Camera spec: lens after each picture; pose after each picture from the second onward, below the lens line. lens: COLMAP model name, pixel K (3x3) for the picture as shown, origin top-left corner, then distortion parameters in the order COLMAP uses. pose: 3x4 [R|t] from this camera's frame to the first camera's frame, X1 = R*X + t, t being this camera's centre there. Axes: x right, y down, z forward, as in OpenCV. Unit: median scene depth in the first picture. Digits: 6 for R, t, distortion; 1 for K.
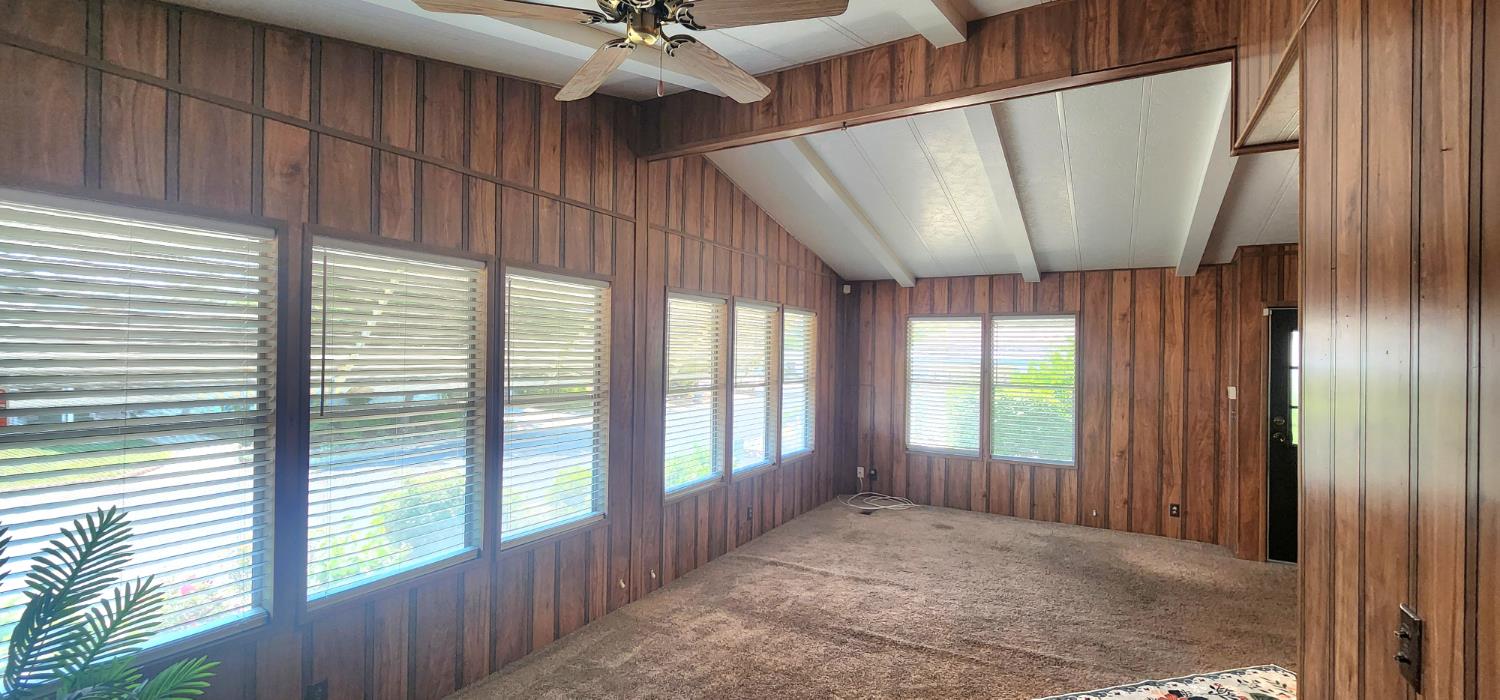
lens RADIAL K [[618.7, 0, 757.8], [0, 618.7, 348.0], [0, 0, 1]] dist [-0.001636, 0.000151]
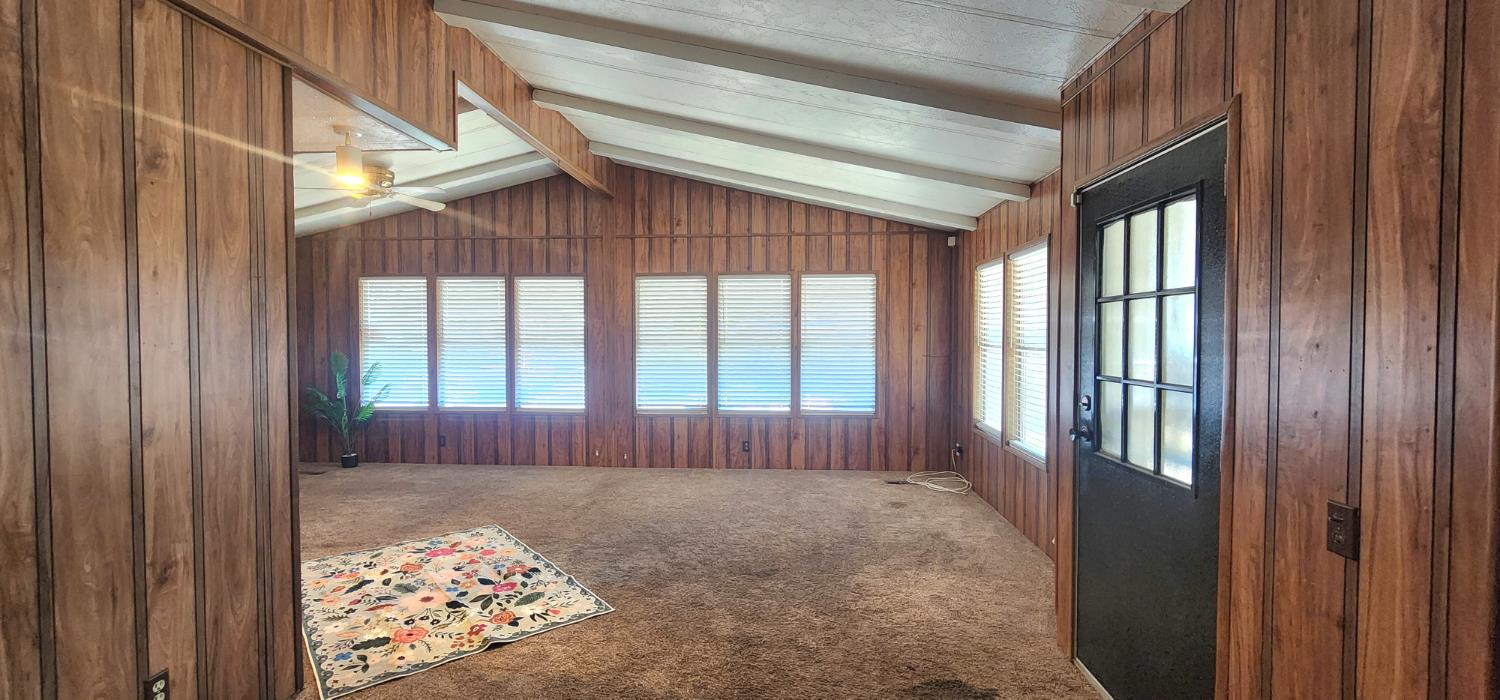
lens RADIAL K [[618.7, 0, 749.7], [0, 618.7, 350.9], [0, 0, 1]] dist [-0.001636, 0.000151]
pose [[0.432471, 0.011728, -0.901571, 1.597174], [0.013340, 0.999723, 0.019404, 0.078765], [0.901549, -0.020419, 0.432195, 0.692277]]
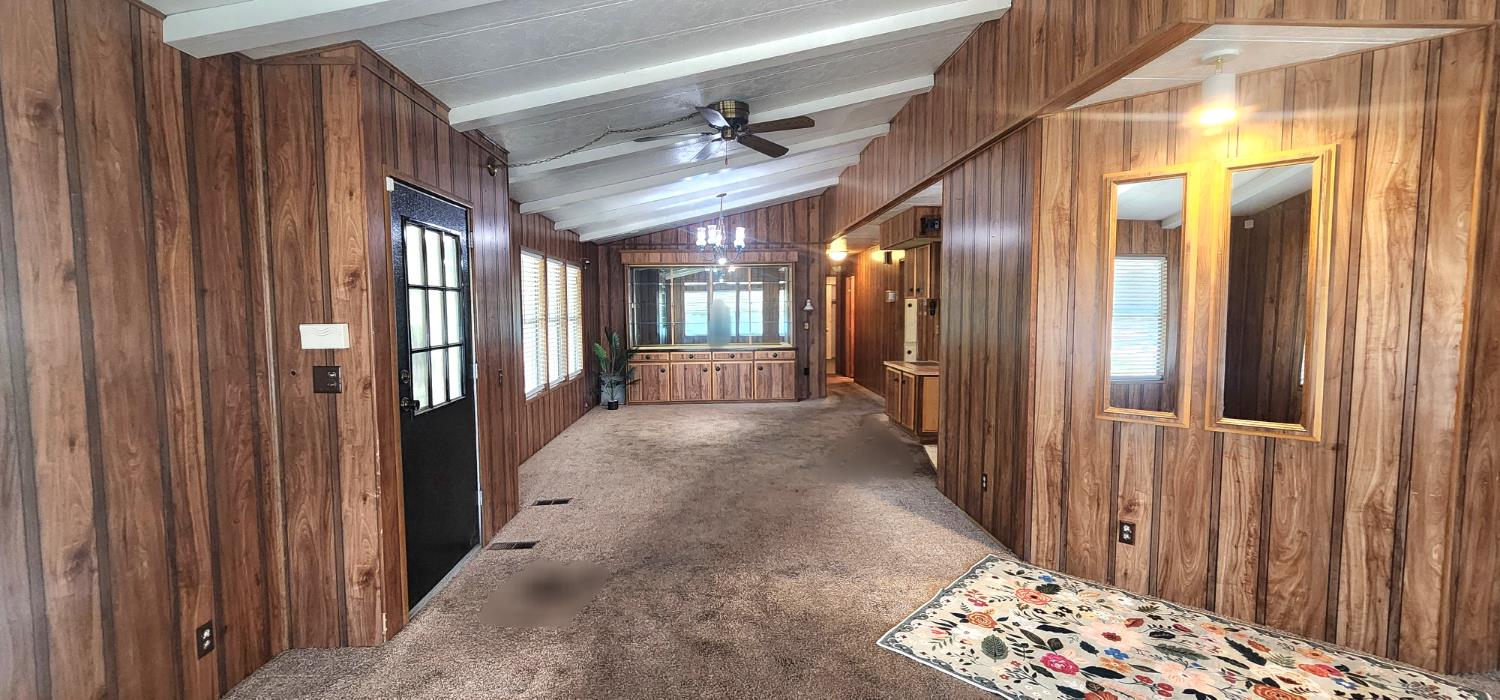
lens RADIAL K [[618.7, 0, 754.0], [0, 618.7, 350.0], [0, 0, 1]] dist [-0.001636, 0.000151]
pose [[-0.541032, -0.067085, 0.838322, 0.234502], [-0.010177, 0.997263, 0.073235, 0.061141], [-0.840941, 0.031091, -0.540233, 1.389705]]
